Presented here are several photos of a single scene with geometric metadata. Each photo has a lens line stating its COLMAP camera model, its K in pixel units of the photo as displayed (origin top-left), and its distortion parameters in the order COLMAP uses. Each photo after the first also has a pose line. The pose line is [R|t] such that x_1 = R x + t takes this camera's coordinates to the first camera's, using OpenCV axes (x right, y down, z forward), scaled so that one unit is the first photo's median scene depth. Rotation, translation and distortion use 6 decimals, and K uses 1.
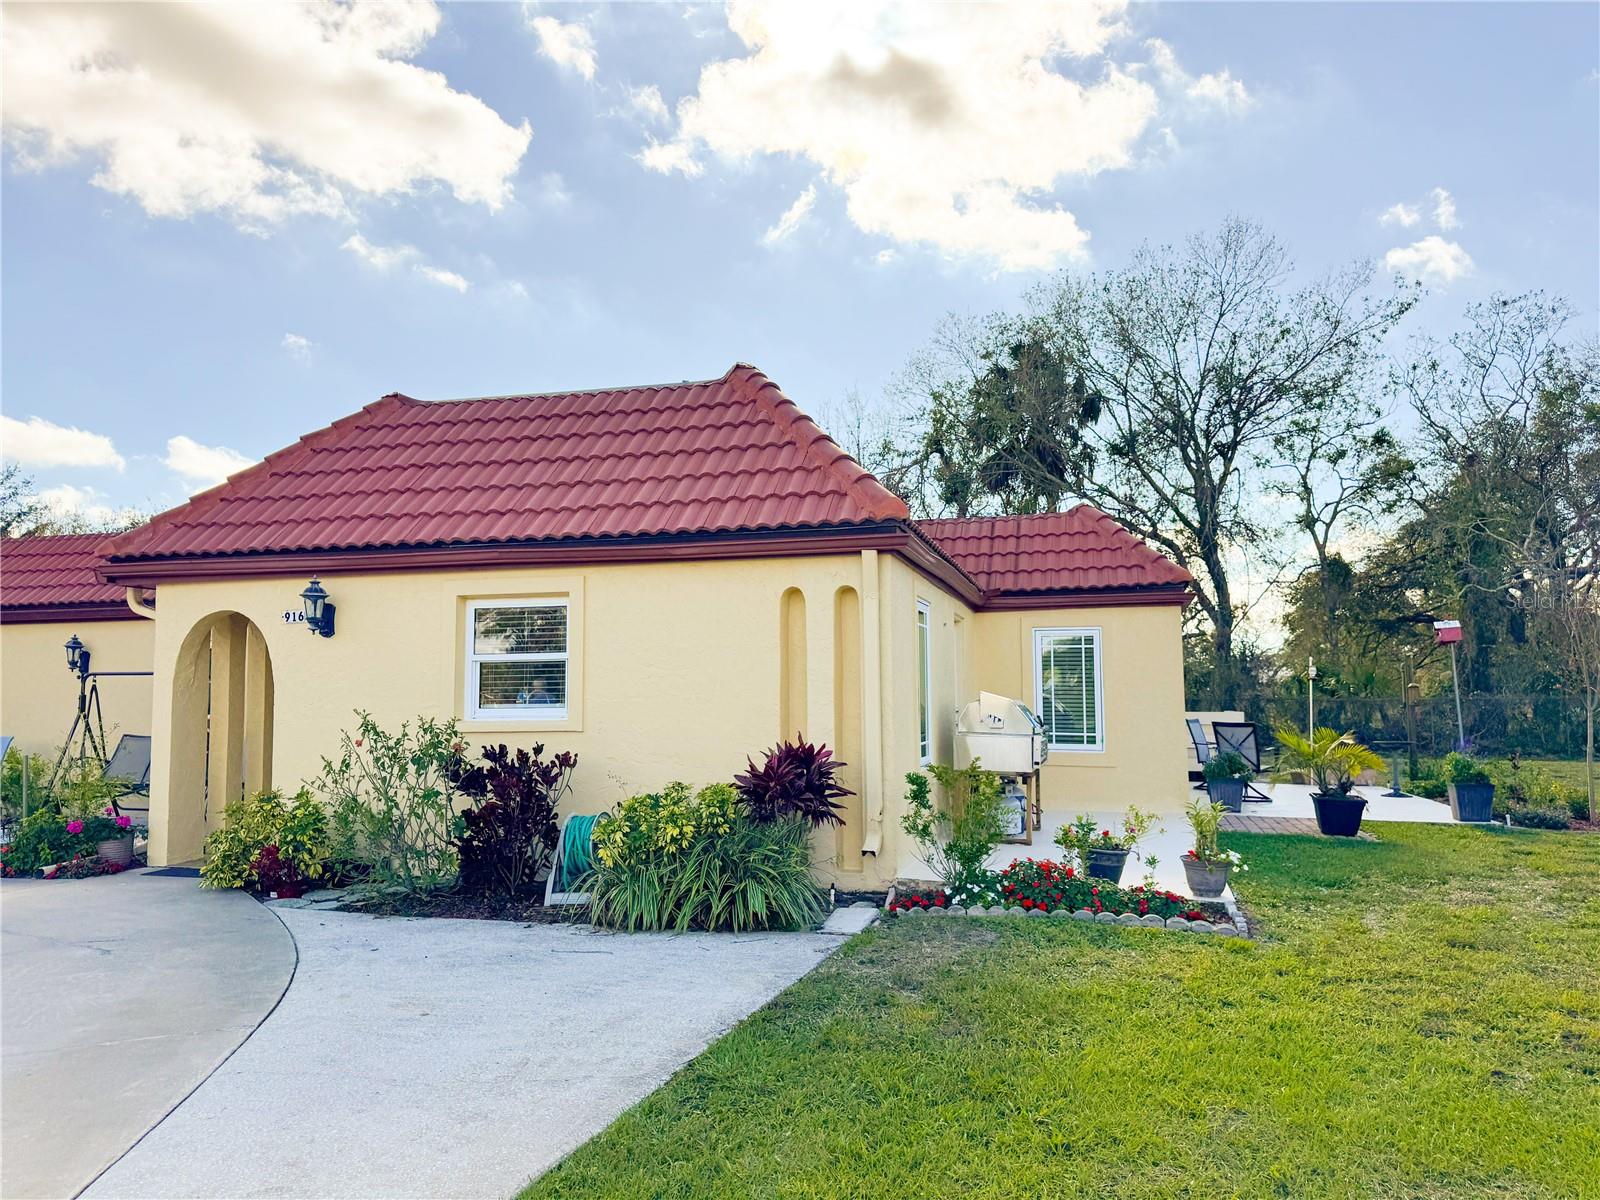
lens RADIAL K [[1127.7, 0, 804.6], [0, 1127.7, 605.8], [0, 0, 1]] dist [0.070463, -0.077036]
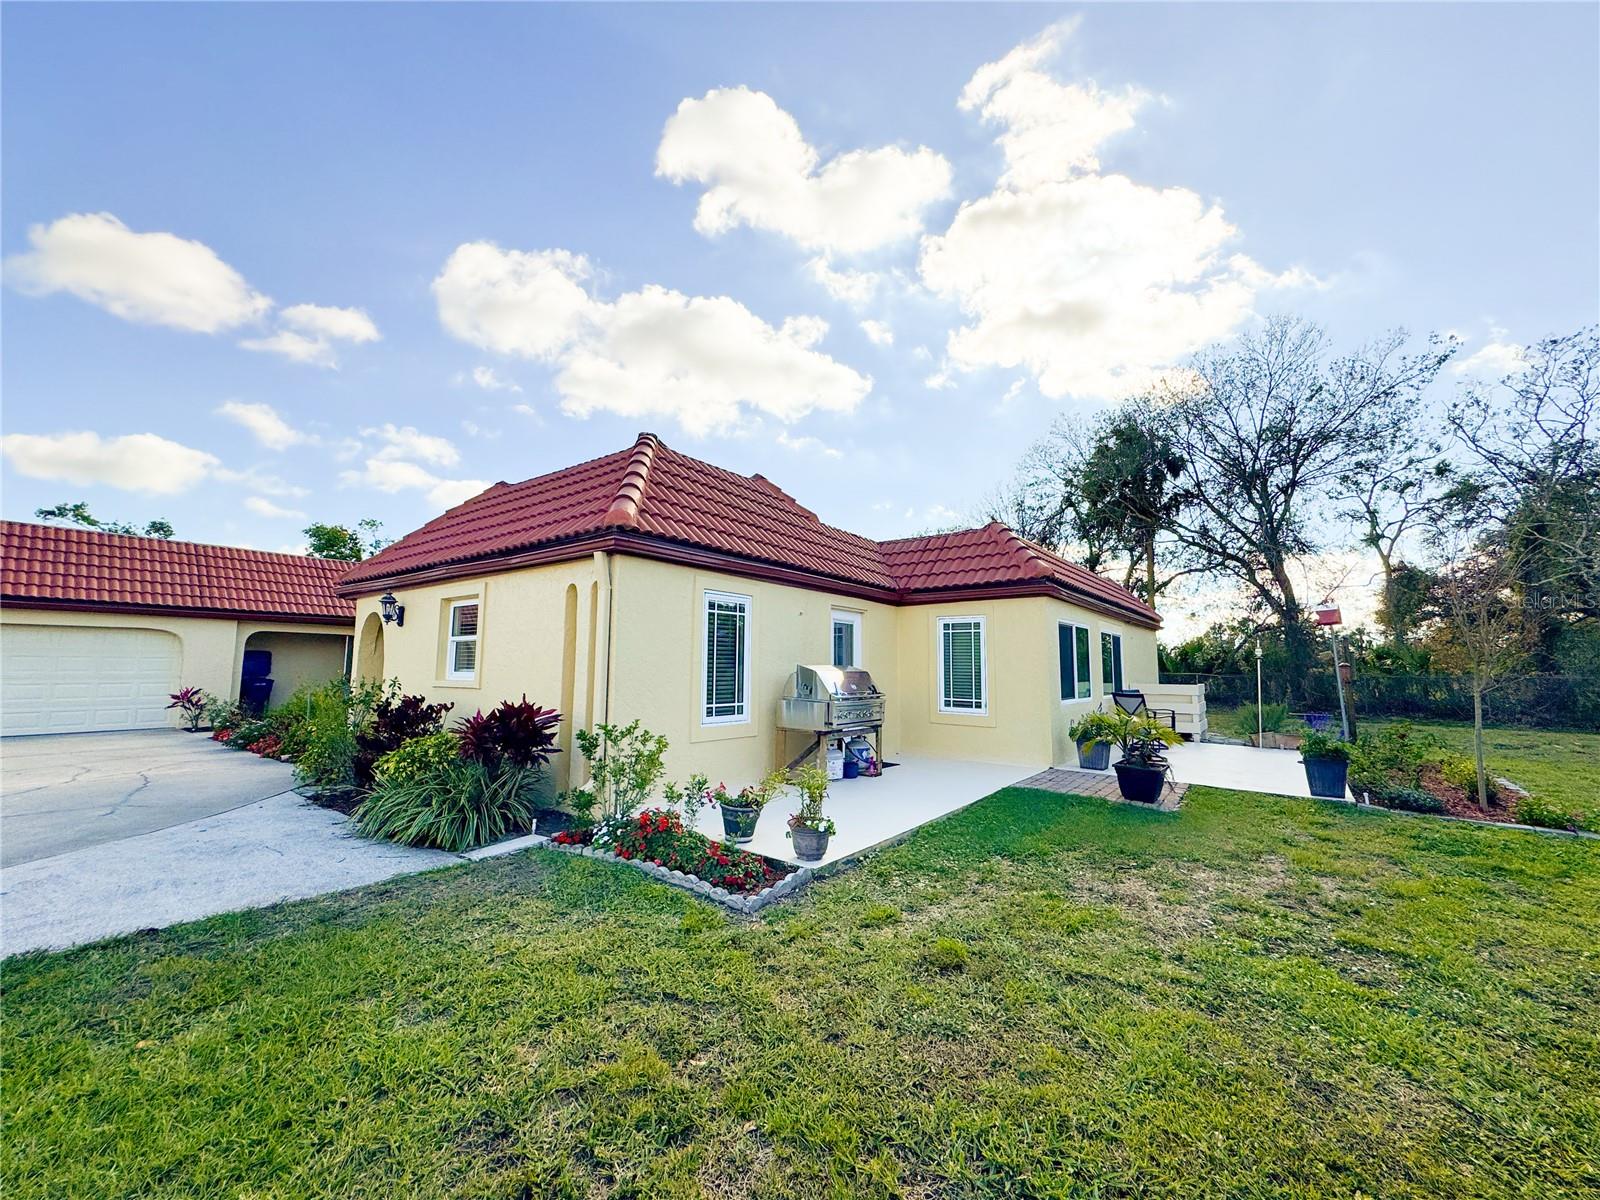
lens RADIAL K [[640.6, 0, 800.0], [0, 640.6, 600.0], [0, 0, 1]] dist [0.009176, 0.000160]
pose [[0.930884, -0.025987, -0.364390, 0.323908], [0.017442, 0.999491, -0.026722, 0.016803], [0.364899, 0.018520, 0.930863, 0.254643]]
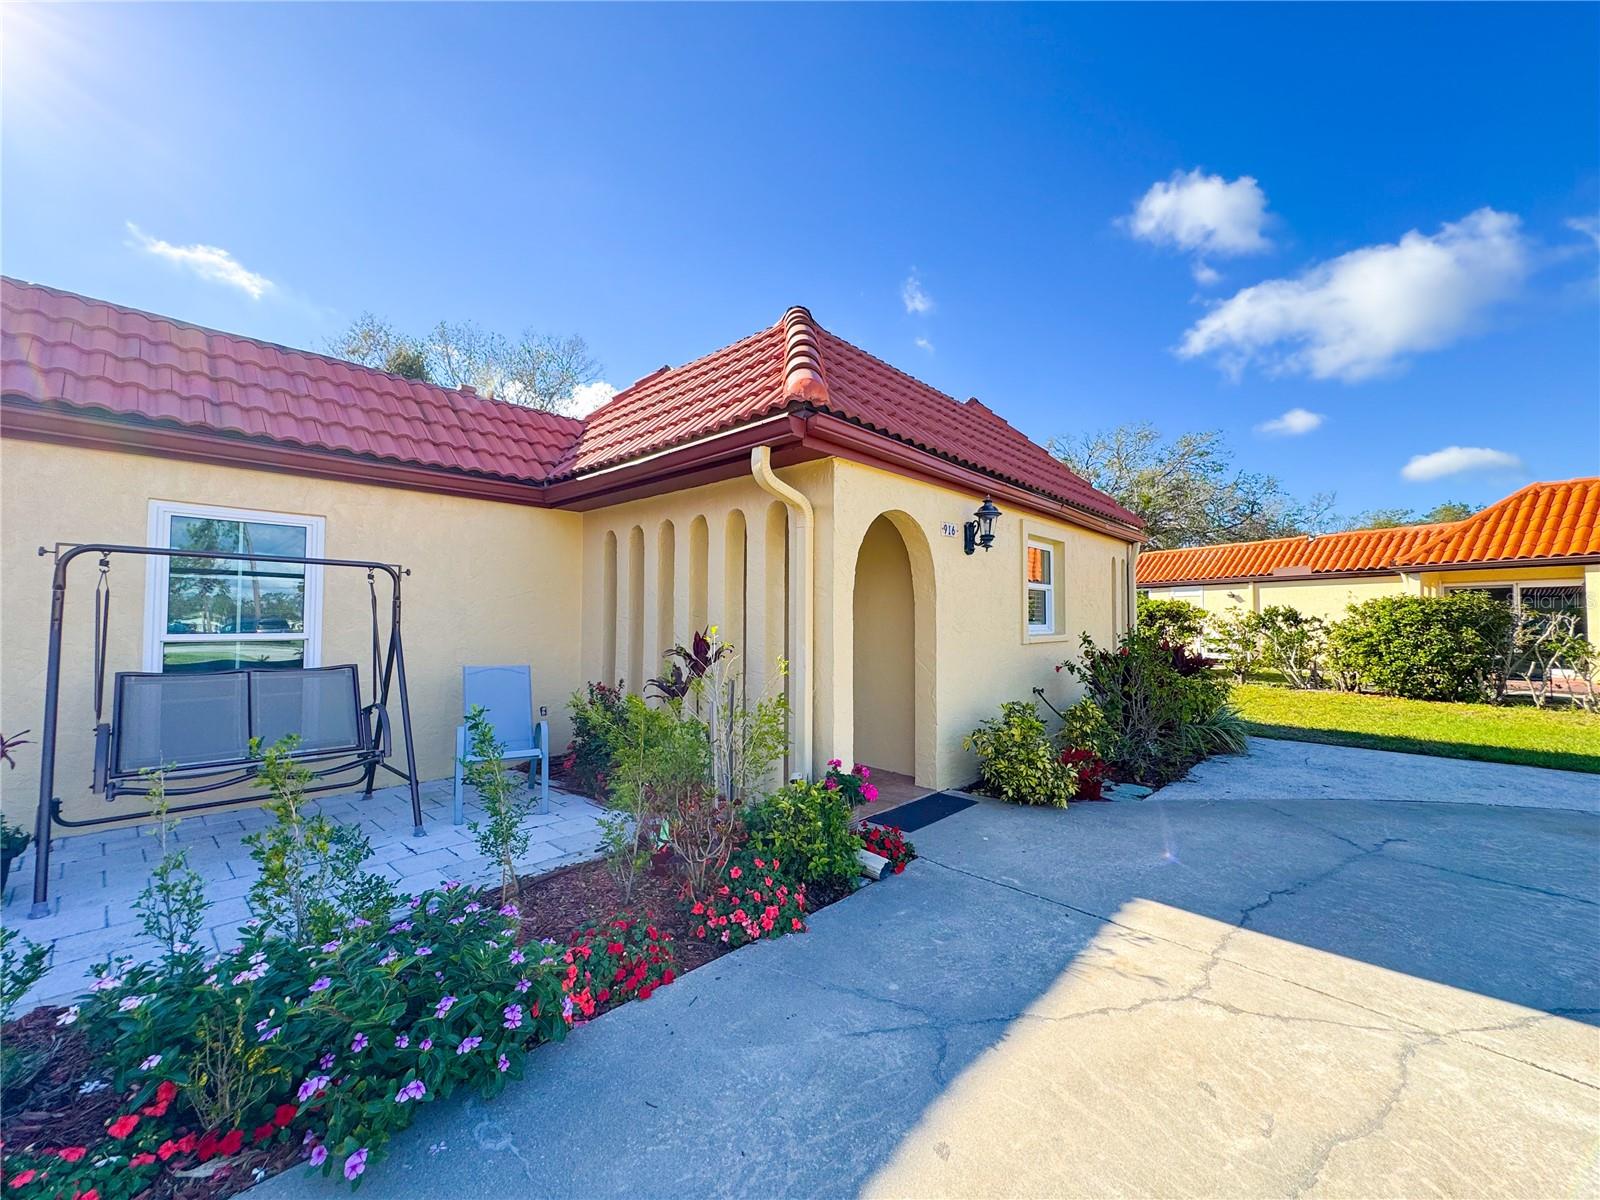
lens RADIAL K [[639.6, 0, 801.9], [0, 639.6, 597.4], [0, 0, 1]] dist [-0.002538, 0.000720]
pose [[0.456089, 0.041477, 0.888967, -0.716101], [-0.077106, 0.996999, -0.006958, 0.058424], [-0.886587, -0.065371, 0.457918, 0.617860]]
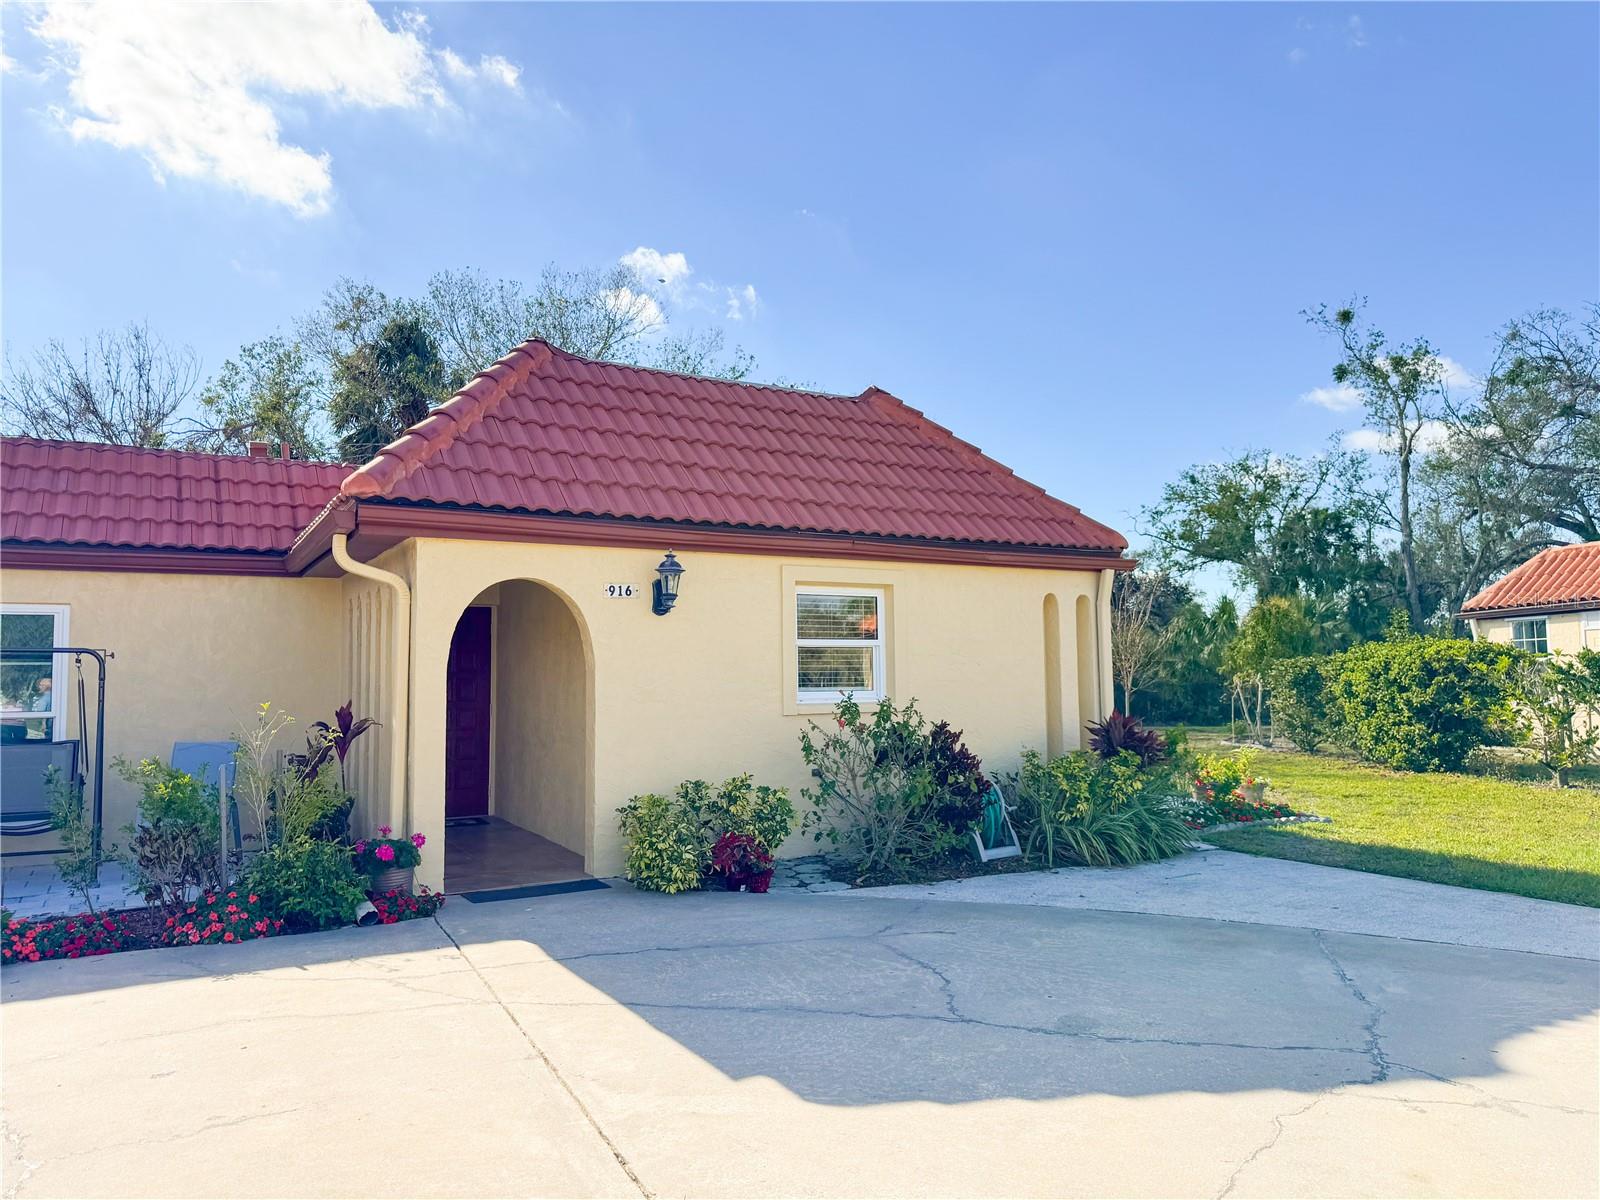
lens RADIAL K [[1127.7, 0, 804.6], [0, 1127.7, 605.8], [0, 0, 1]] dist [0.070463, -0.077036]
pose [[0.697989, 0.048104, 0.714491, -0.706661], [-0.049433, 0.998598, -0.018940, 0.022106], [-0.714400, -0.022099, 0.699388, 0.199115]]
